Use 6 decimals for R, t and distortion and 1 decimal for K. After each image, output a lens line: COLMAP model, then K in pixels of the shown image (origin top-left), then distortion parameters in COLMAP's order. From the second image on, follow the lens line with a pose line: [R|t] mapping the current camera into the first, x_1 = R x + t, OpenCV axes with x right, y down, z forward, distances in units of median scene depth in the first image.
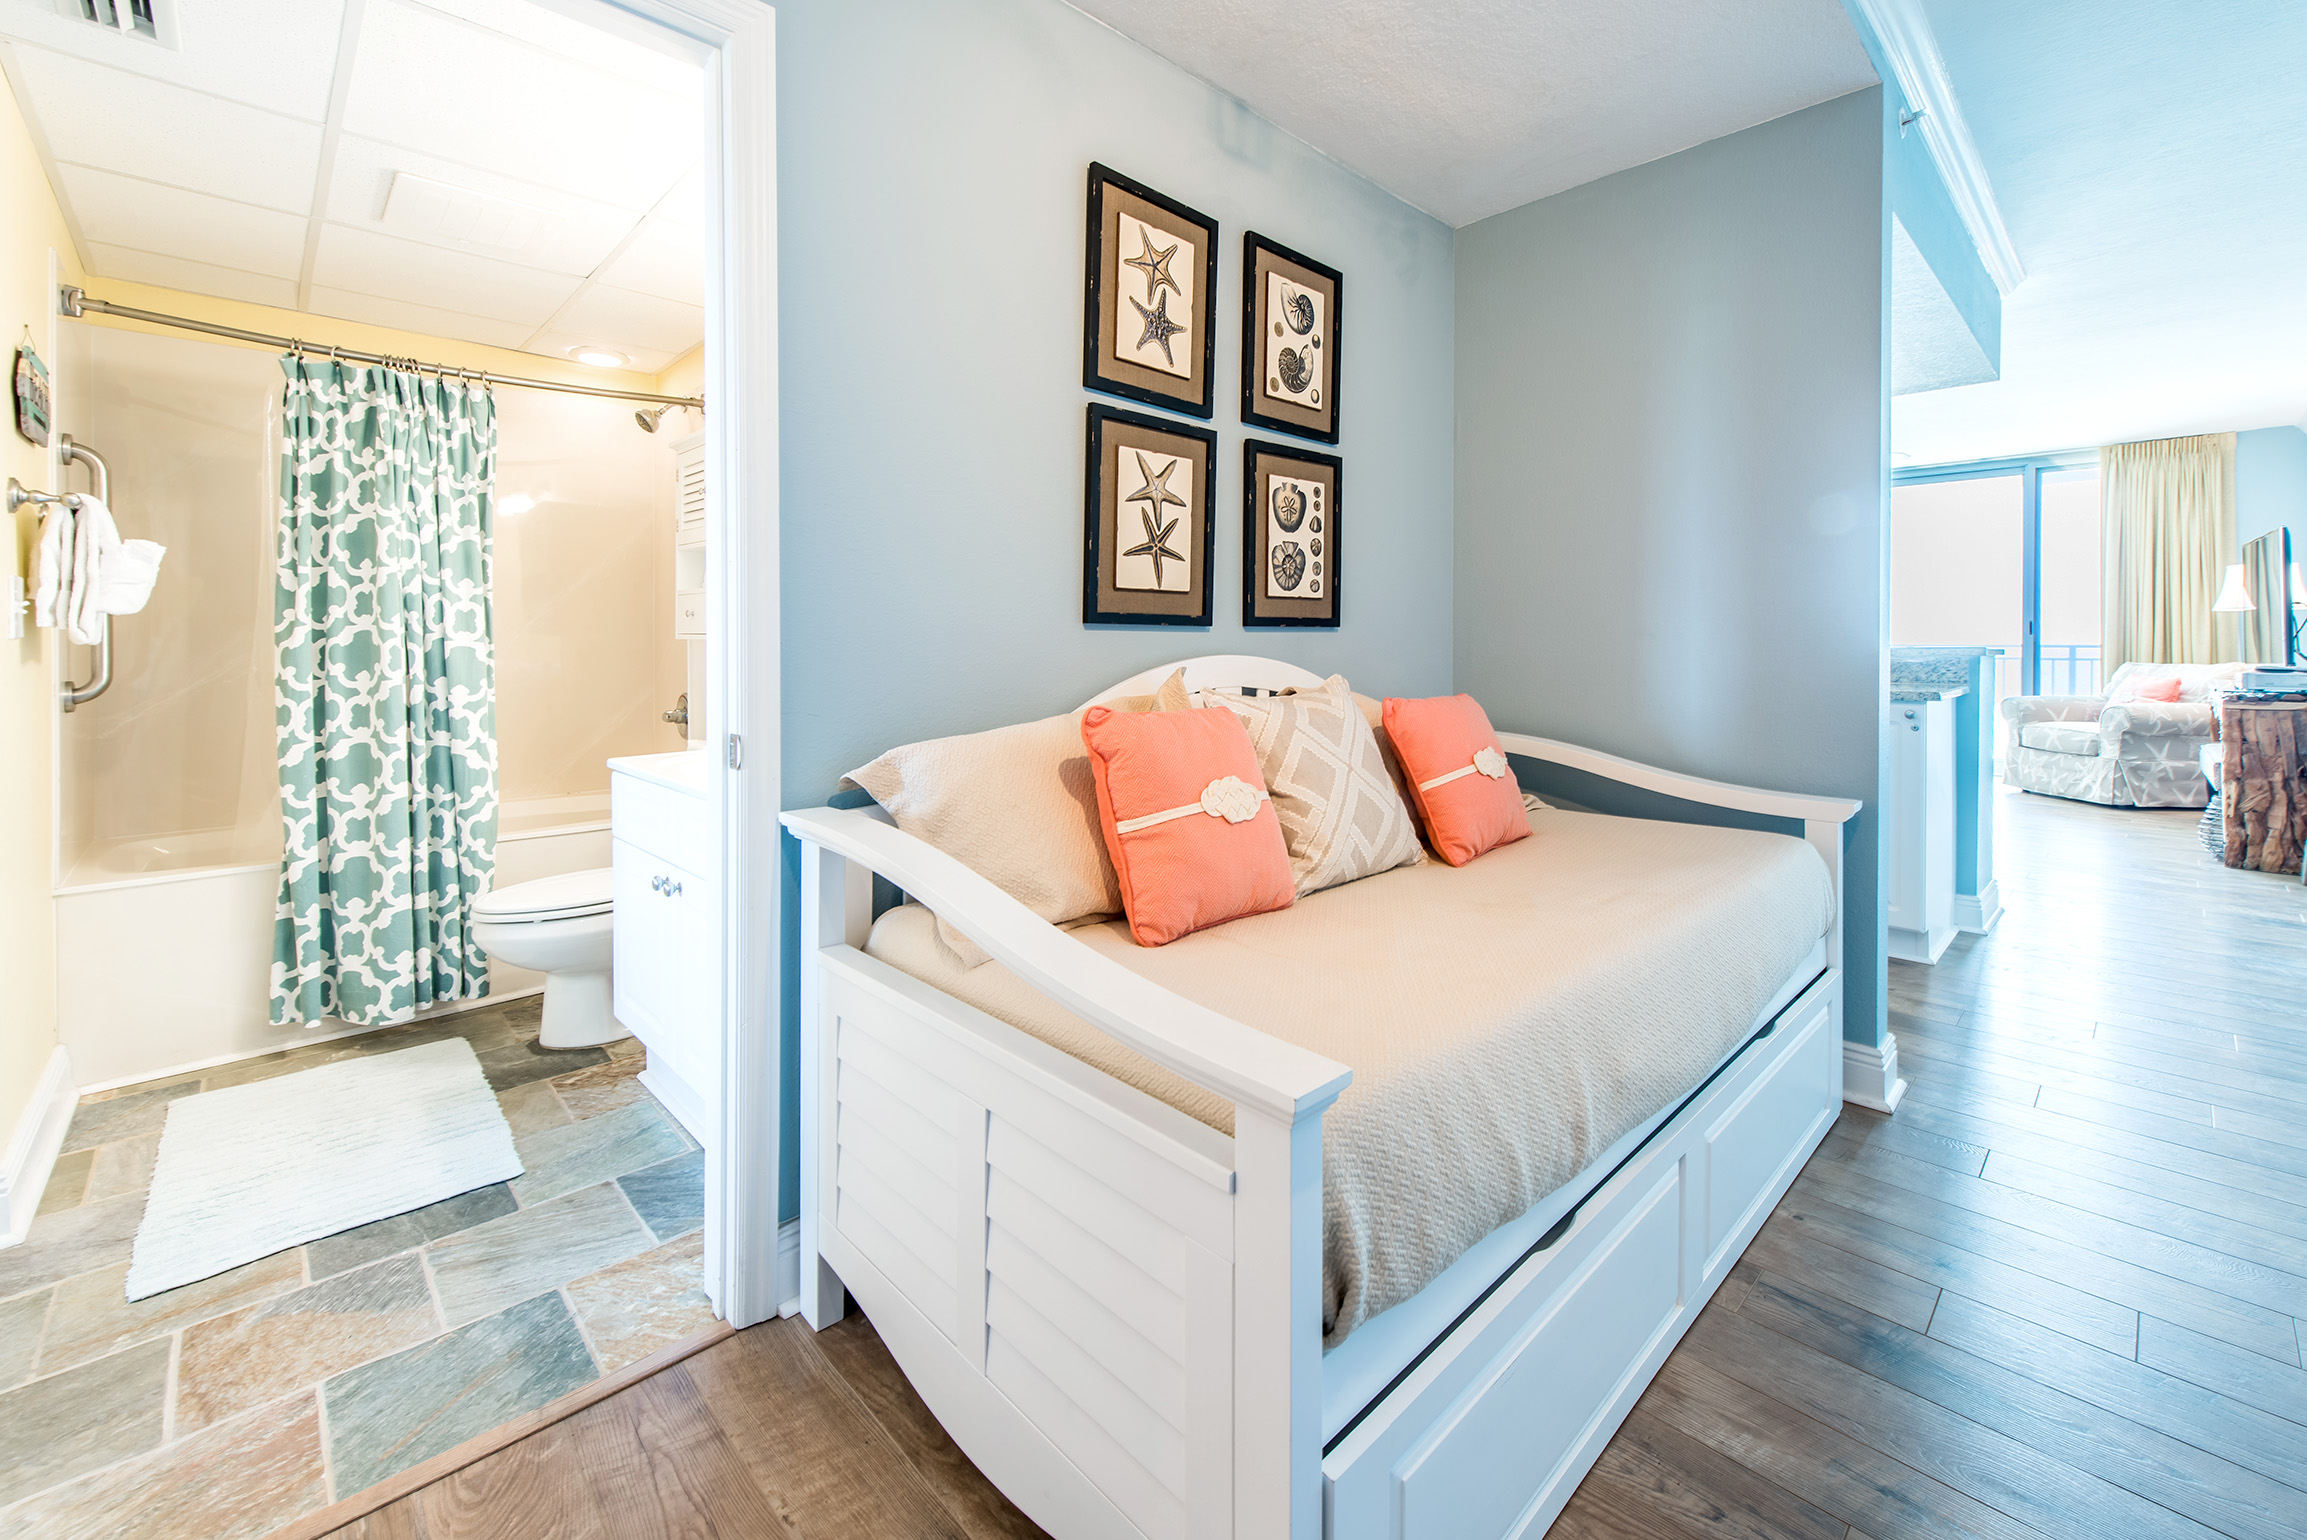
lens RADIAL K [[966.2, 0, 1175.9], [0, 966.2, 656.5], [0, 0, 1]] dist [-0.001219, -0.000053]
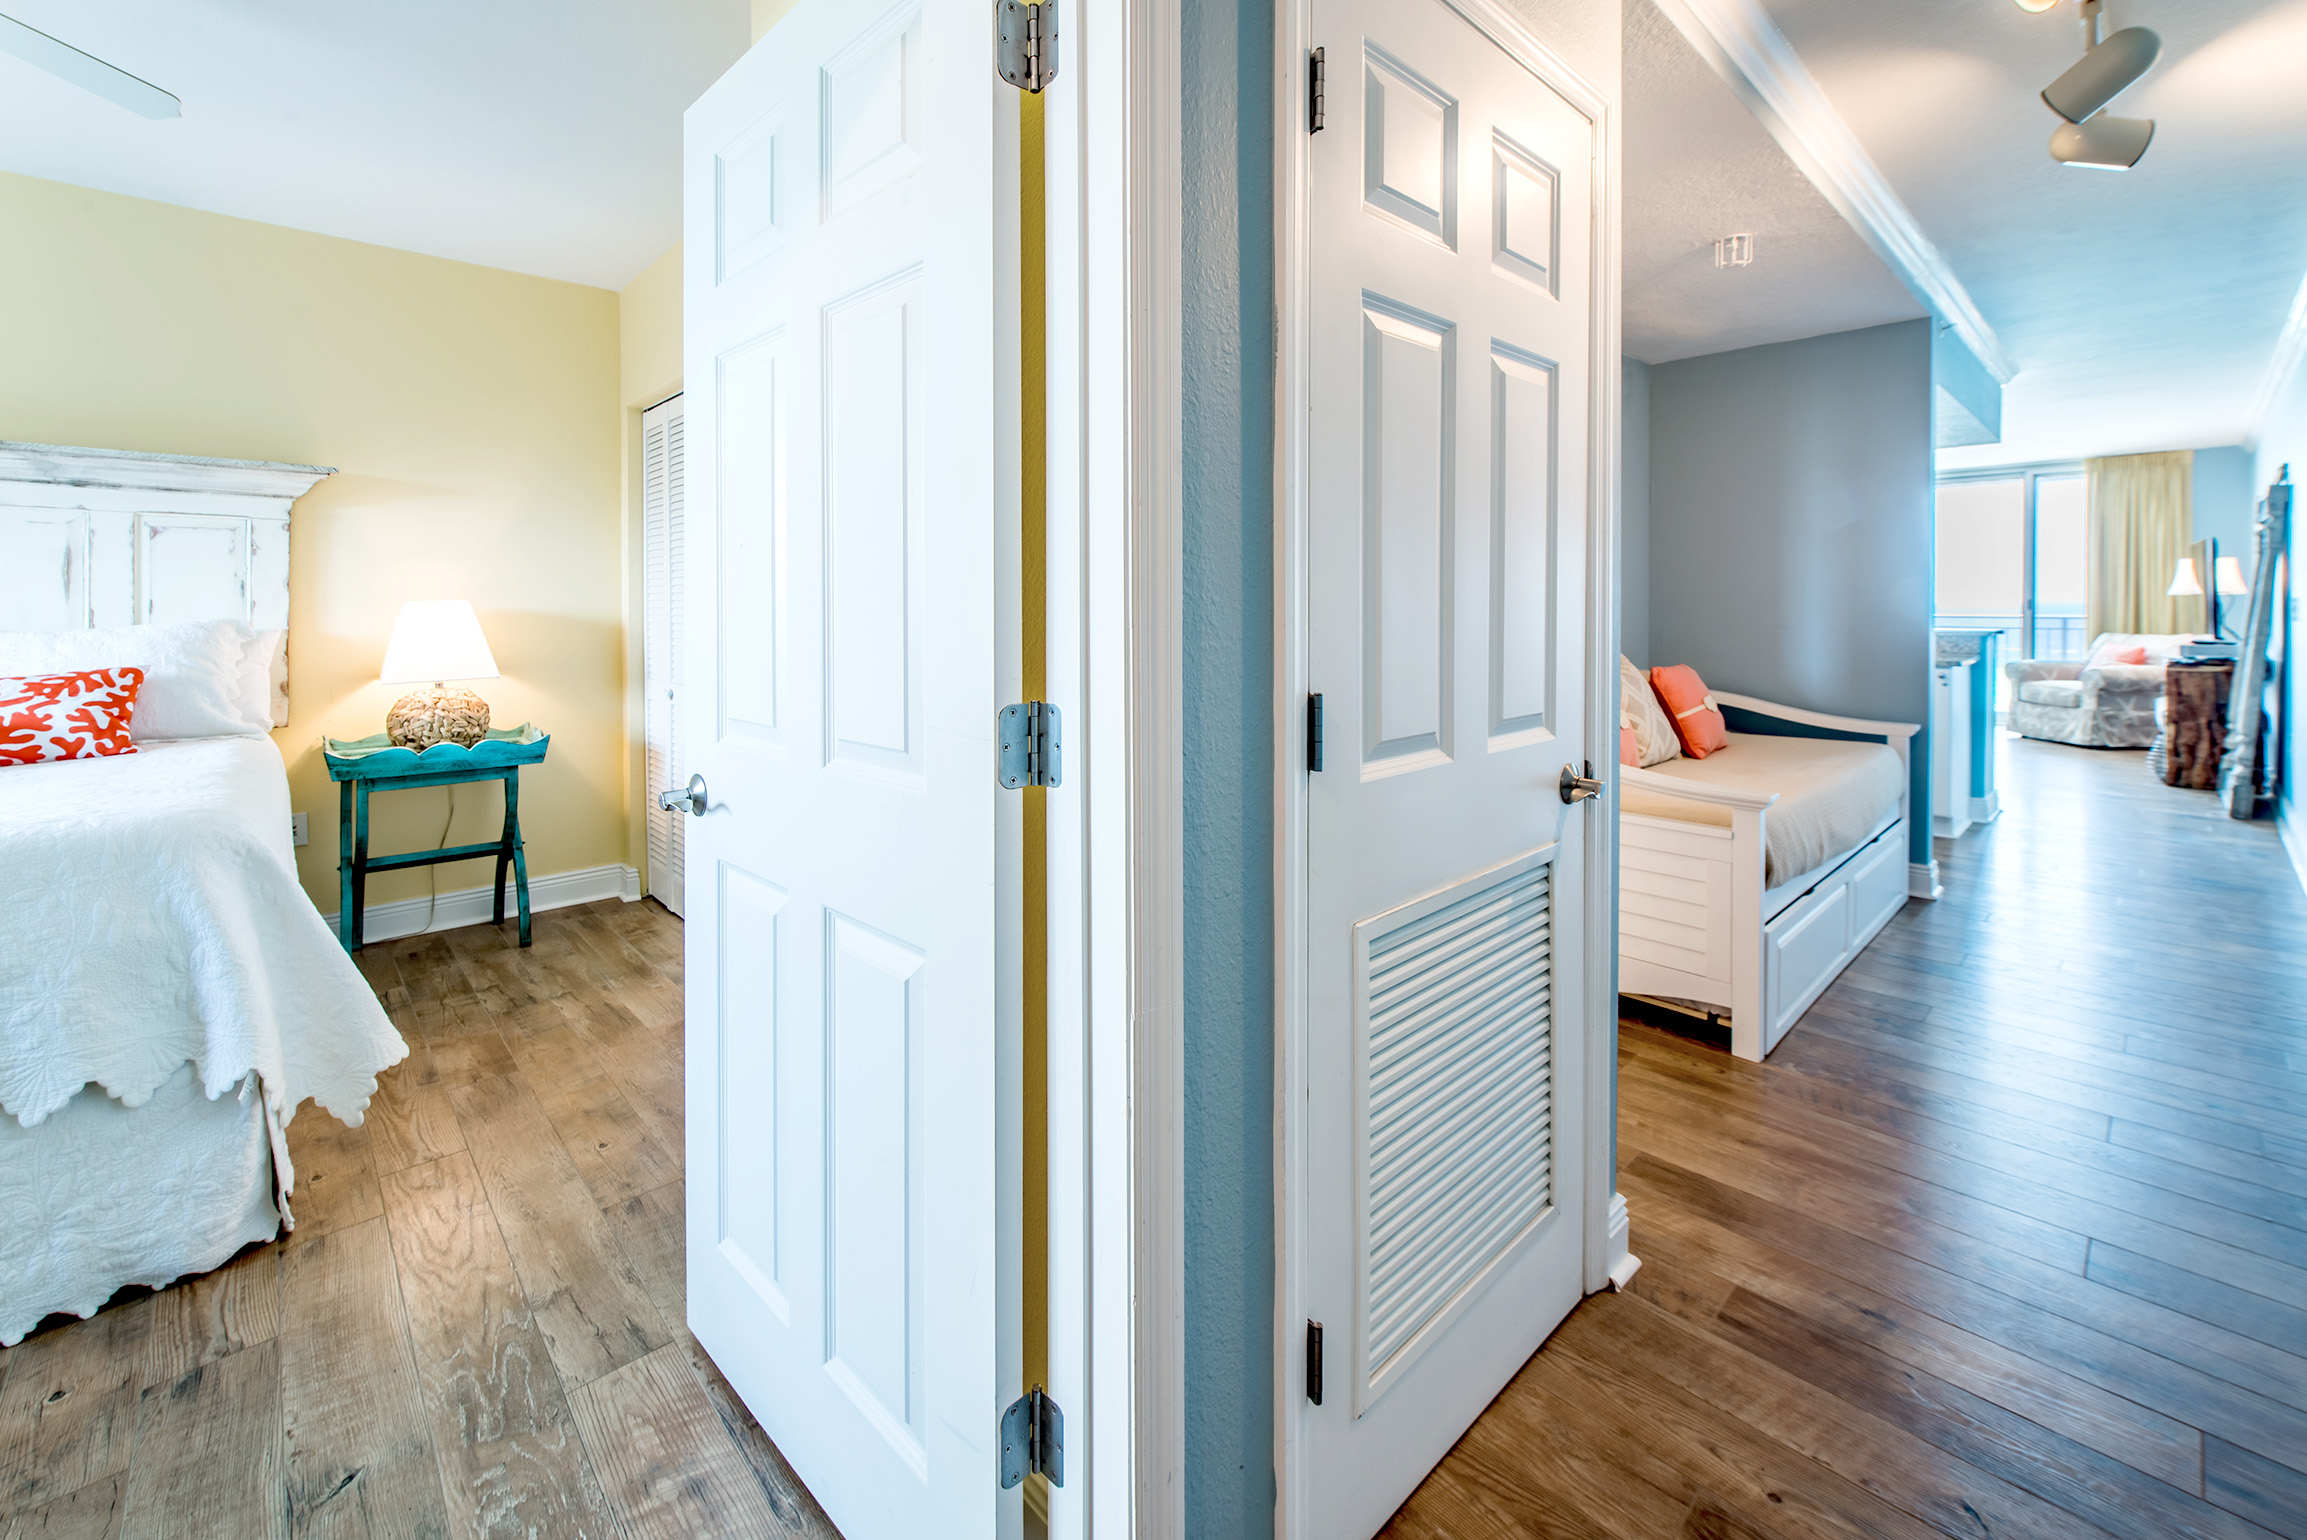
lens RADIAL K [[955.0, 0, 1186.1], [0, 955.0, 626.5], [0, 0, 1]] dist [-0.000613, -0.000178]
pose [[0.999991, -0.001791, -0.003752, -0.353206], [0.001820, 0.999969, 0.007650, -0.025989], [0.003739, -0.007656, 0.999964, -0.423506]]
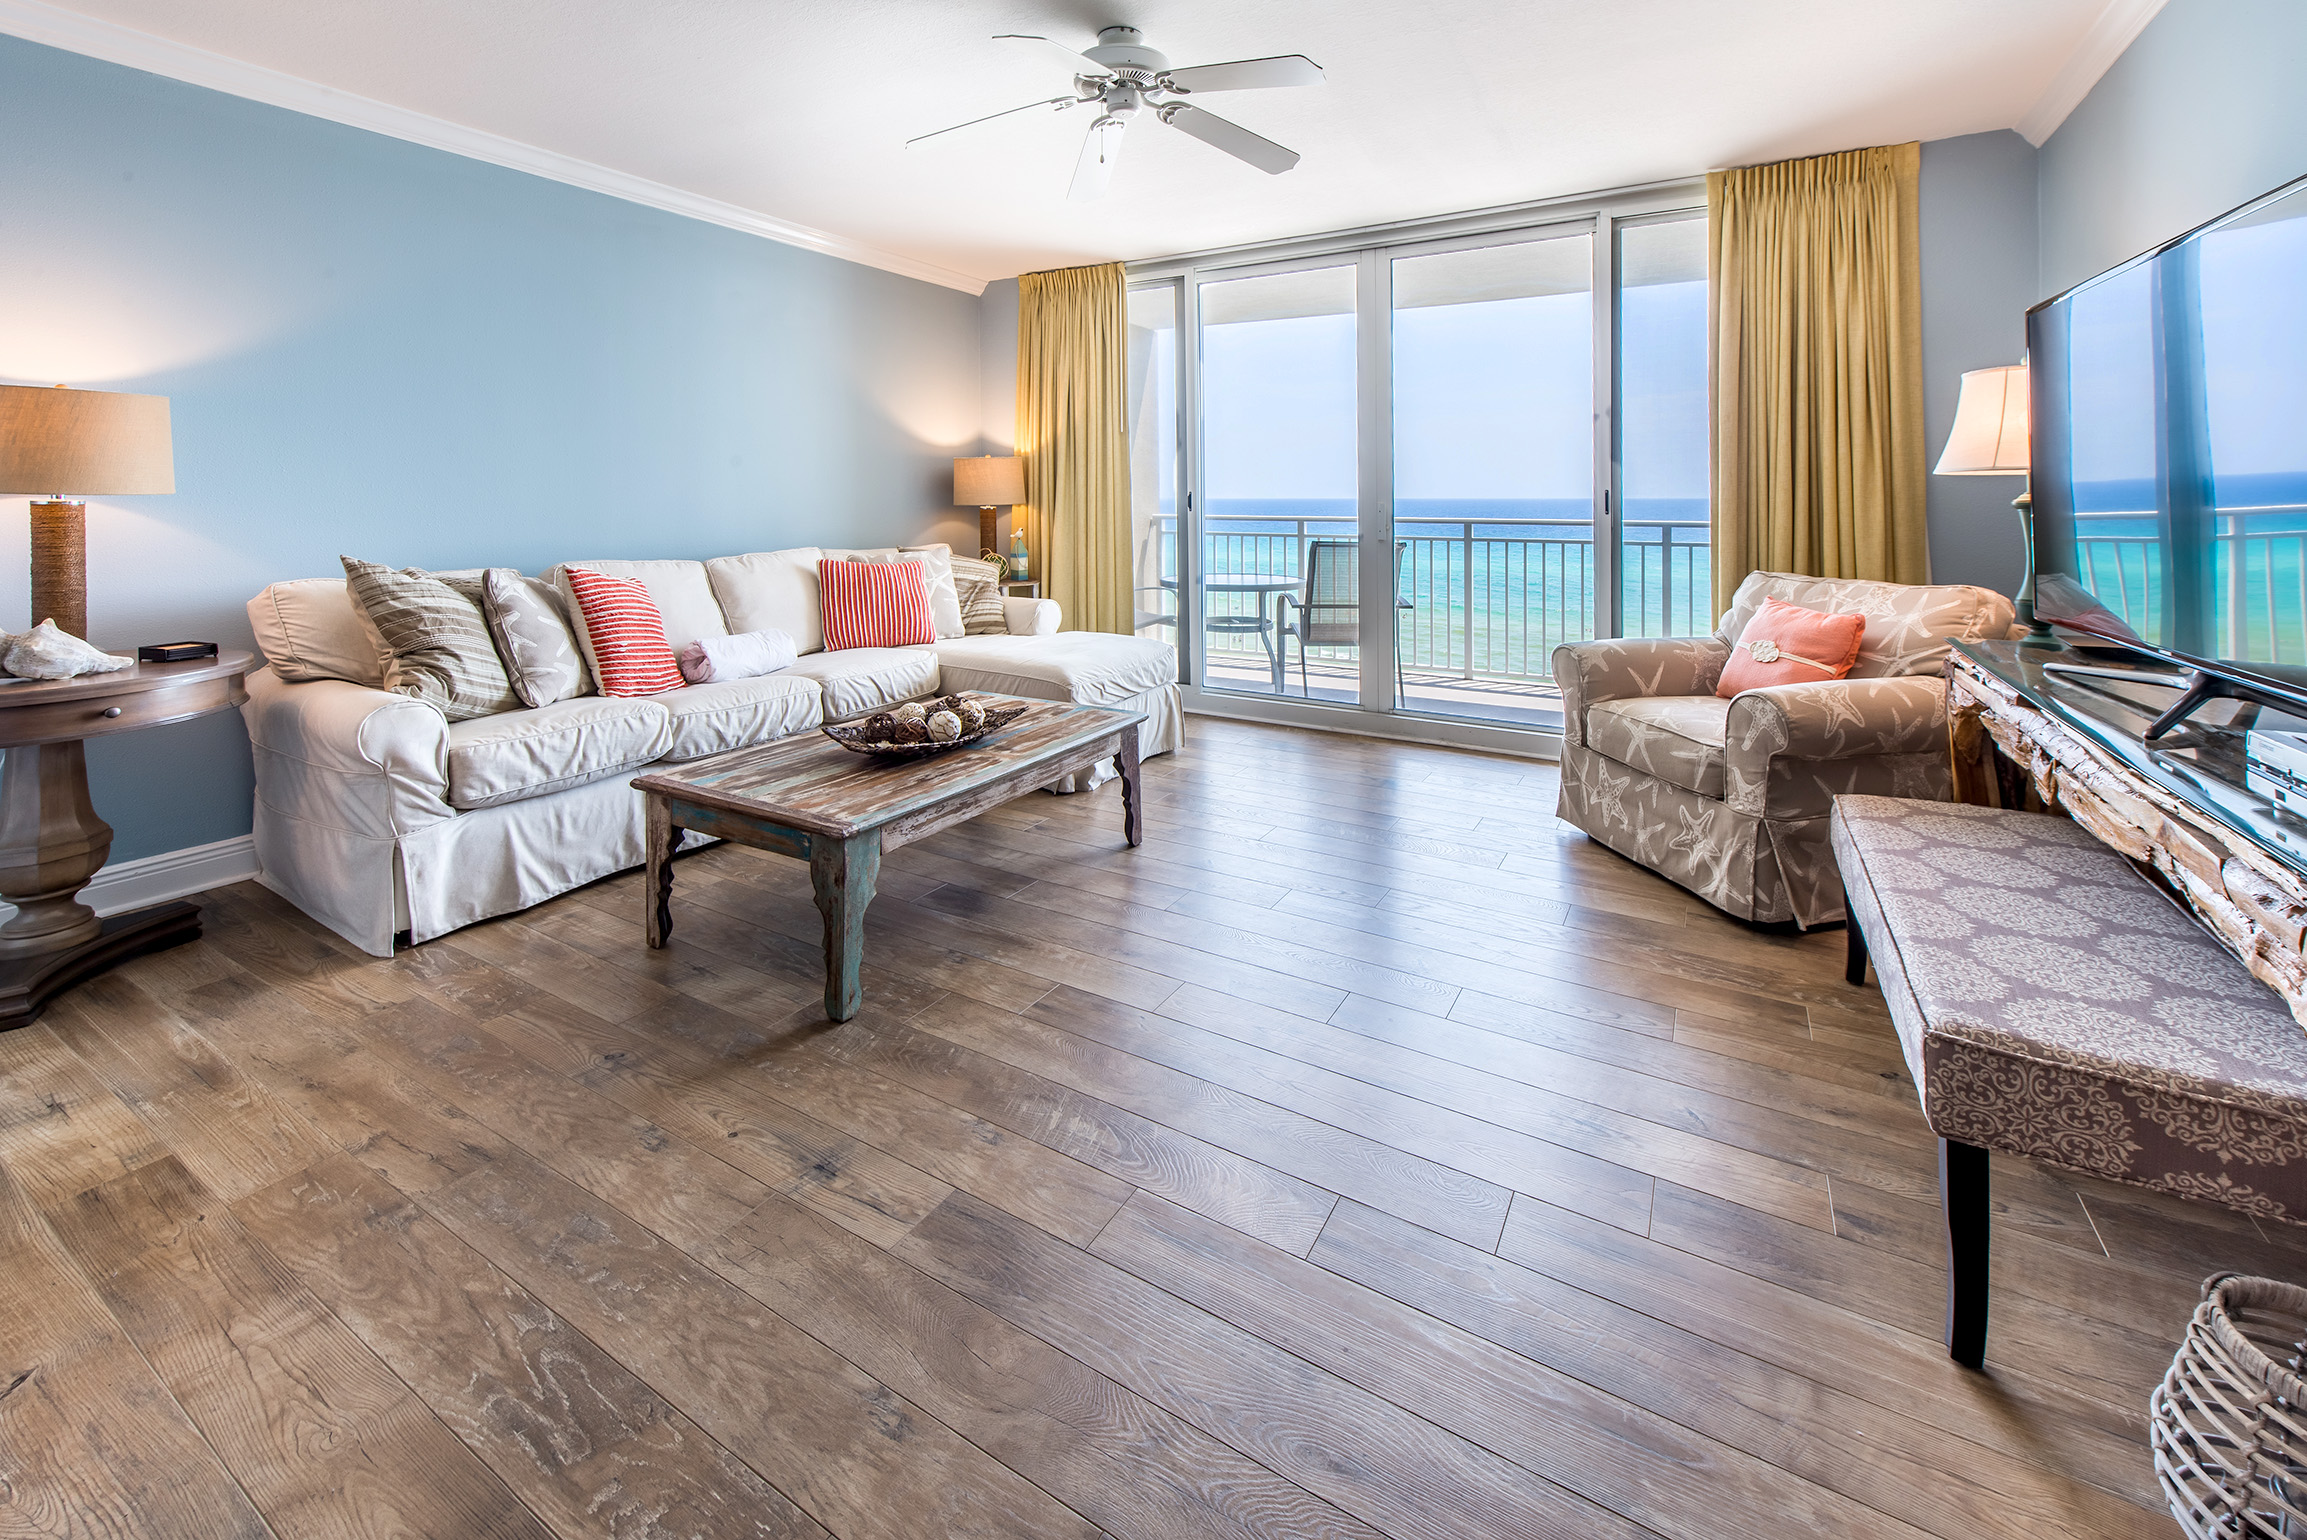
lens RADIAL K [[960.3, 0, 1150.6], [0, 960.3, 503.6], [0, 0, 1]] dist [-0.000004, -0.000063]
pose [[0.965967, -0.003417, 0.258643, 0.931213], [0.004503, 0.999983, -0.003609, -0.053261], [-0.258627, 0.004651, 0.965966, 1.015595]]
